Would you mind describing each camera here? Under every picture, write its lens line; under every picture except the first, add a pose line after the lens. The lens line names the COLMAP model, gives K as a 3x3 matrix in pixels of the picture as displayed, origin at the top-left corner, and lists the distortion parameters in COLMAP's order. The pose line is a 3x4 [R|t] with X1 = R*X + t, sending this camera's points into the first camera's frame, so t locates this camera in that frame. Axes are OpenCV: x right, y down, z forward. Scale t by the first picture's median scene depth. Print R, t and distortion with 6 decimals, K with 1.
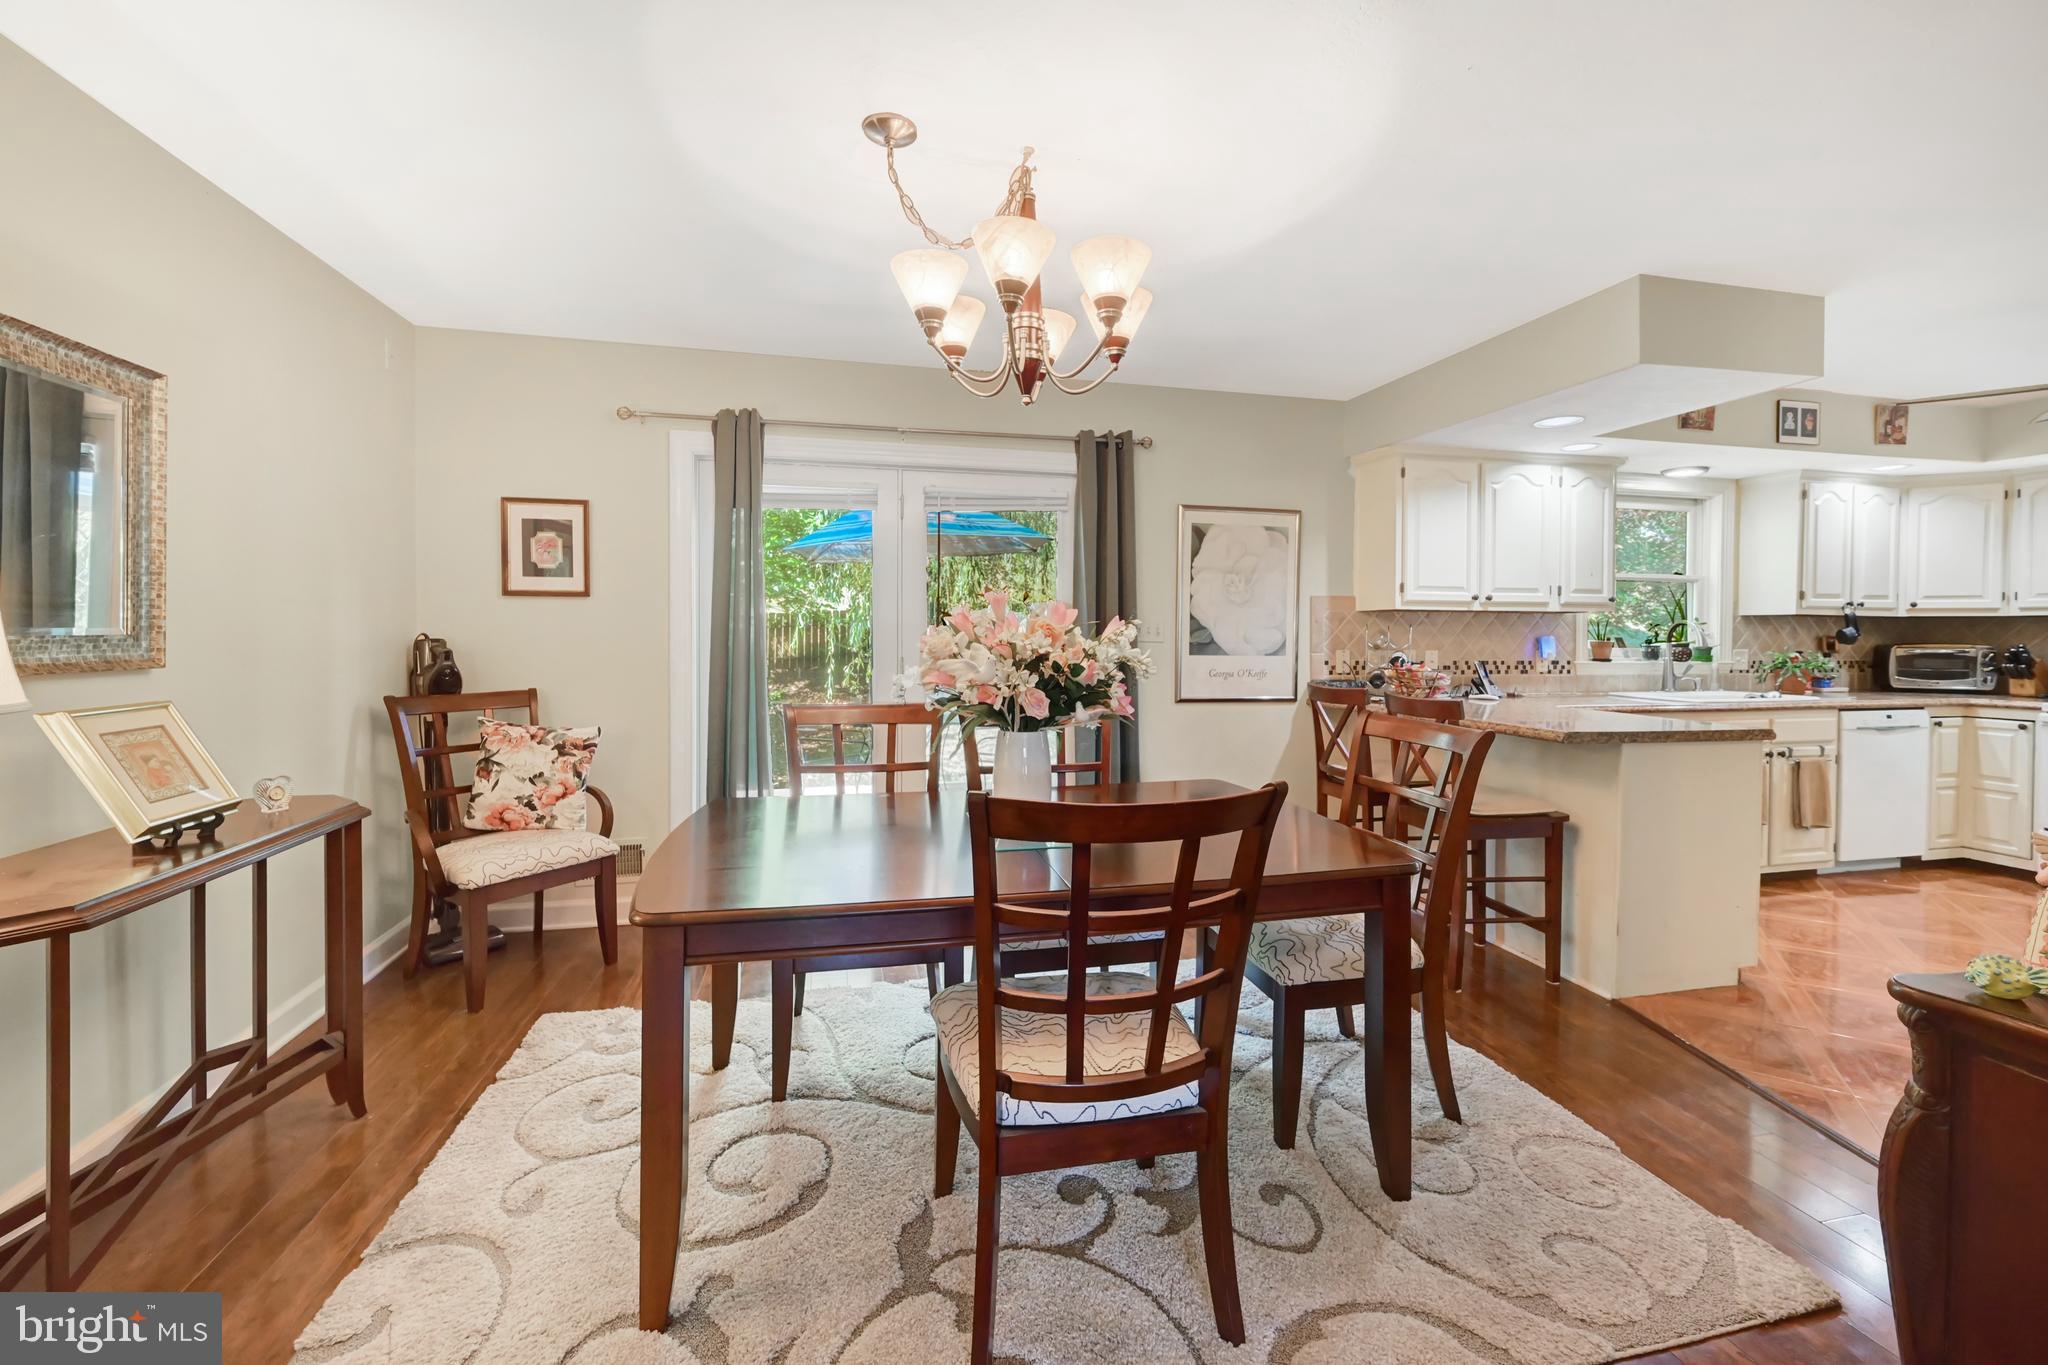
lens RADIAL K [[825.4, 0, 1036.0], [0, 825.4, 645.4], [0, 0, 1]] dist [0.000643, -0.000030]
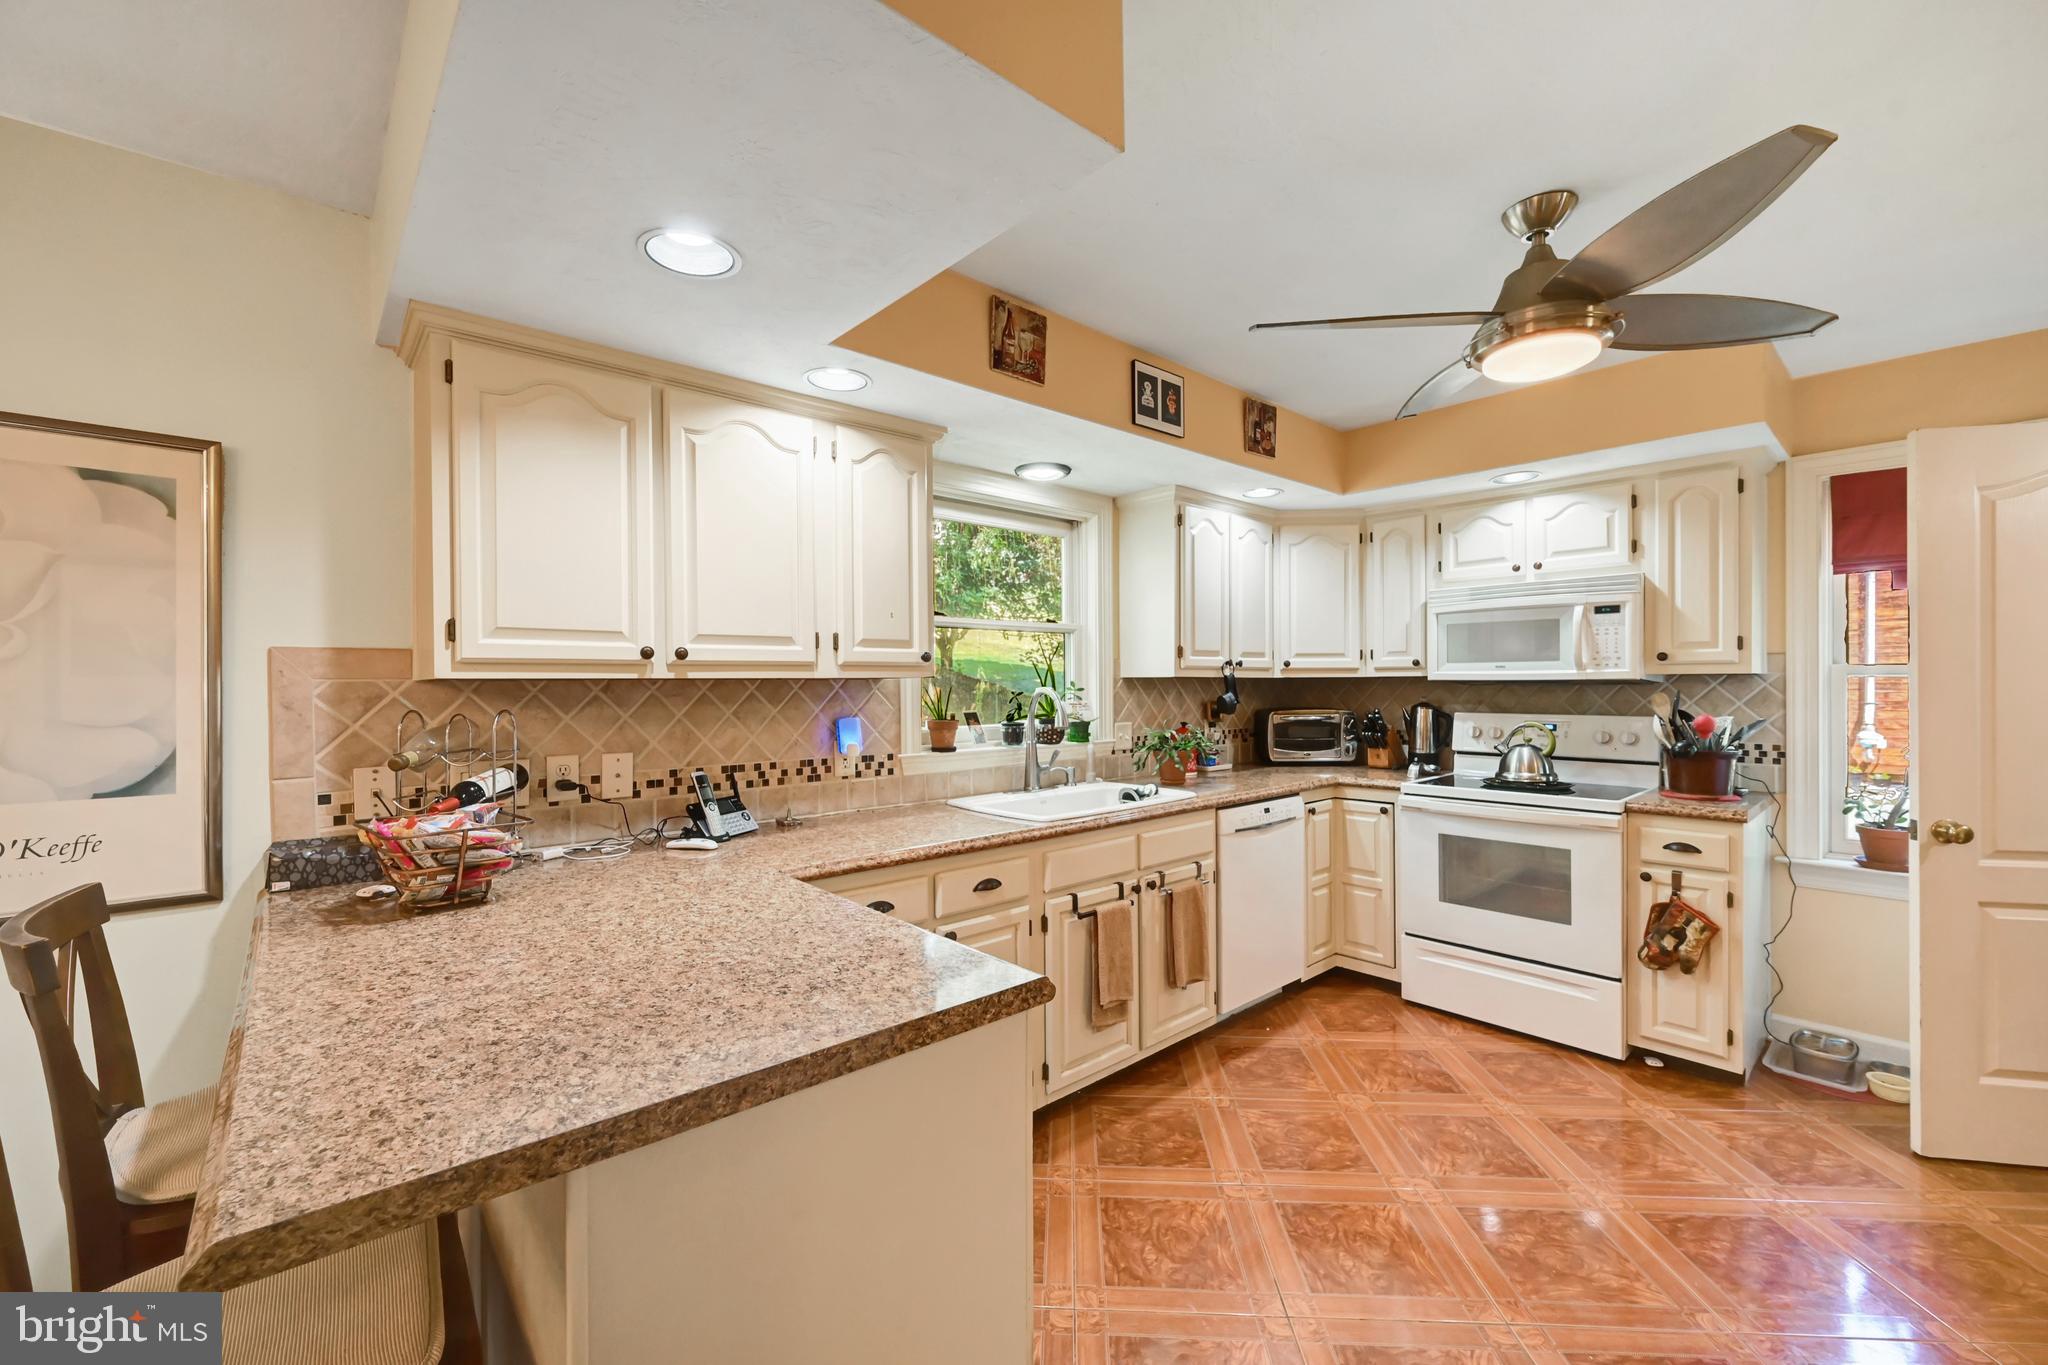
lens RADIAL K [[812.0, 0, 1011.6], [0, 812.0, 685.5], [0, 0, 1]] dist [-0.001155, -0.000081]
pose [[0.883740, -0.013260, 0.467790, 0.451510], [0.018849, 0.999796, -0.007269, -0.028083], [-0.467598, 0.015241, 0.883810, 0.423142]]
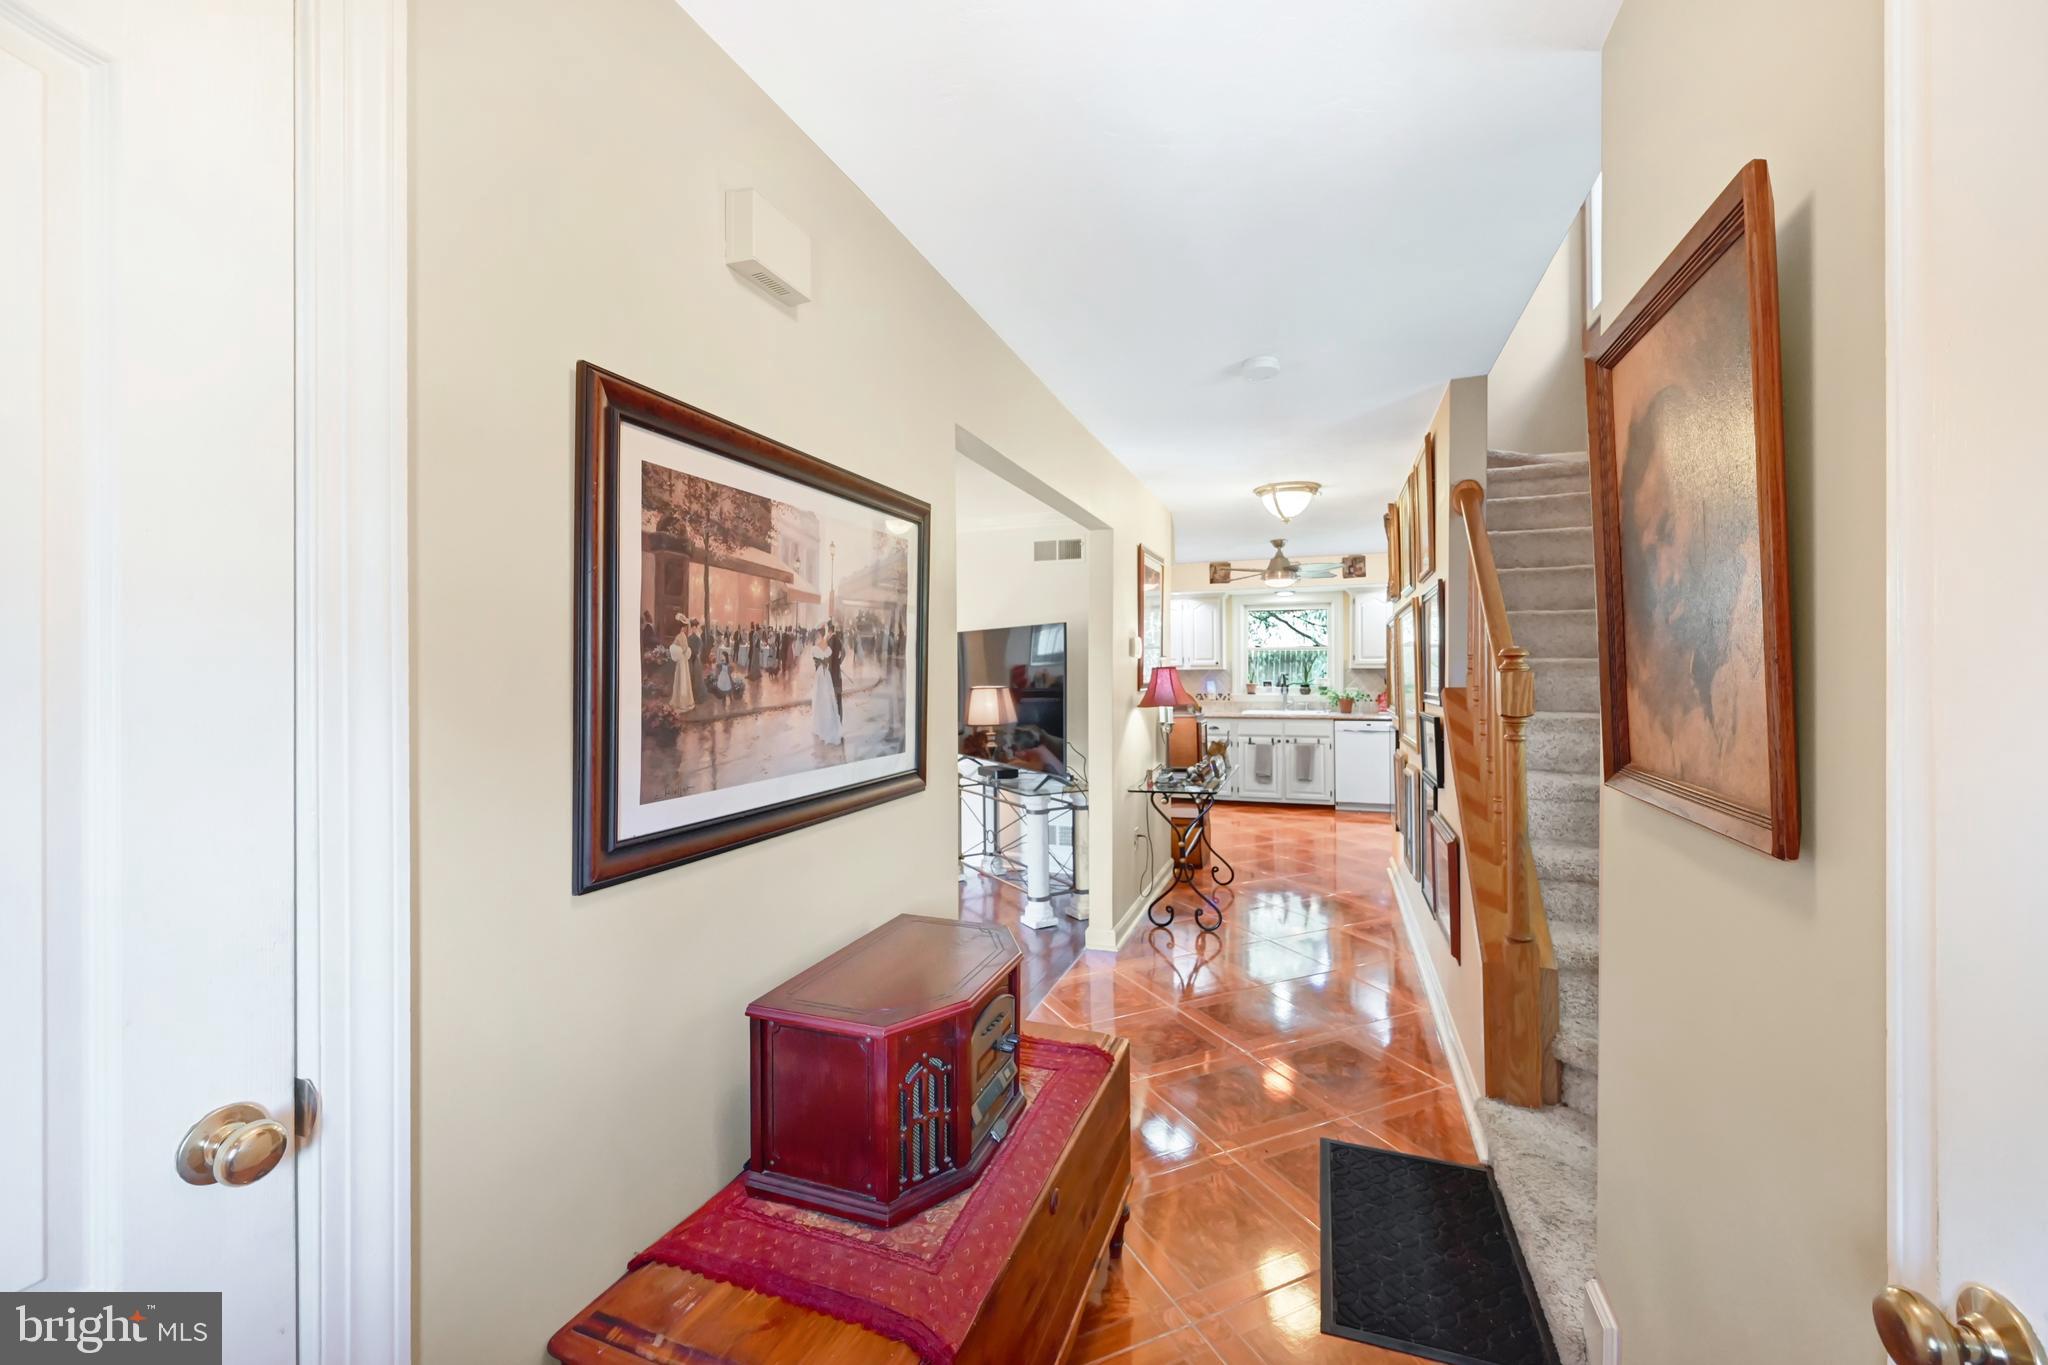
lens RADIAL K [[869.0, 0, 1019.3], [0, 869.0, 672.3], [0, 0, 1]] dist [0.000235, 0.000015]
pose [[0.837647, -0.011582, -0.546089, 1.380839], [0.002015, 0.999834, -0.018113, 0.004528], [0.546208, 0.014072, 0.837531, -0.989580]]
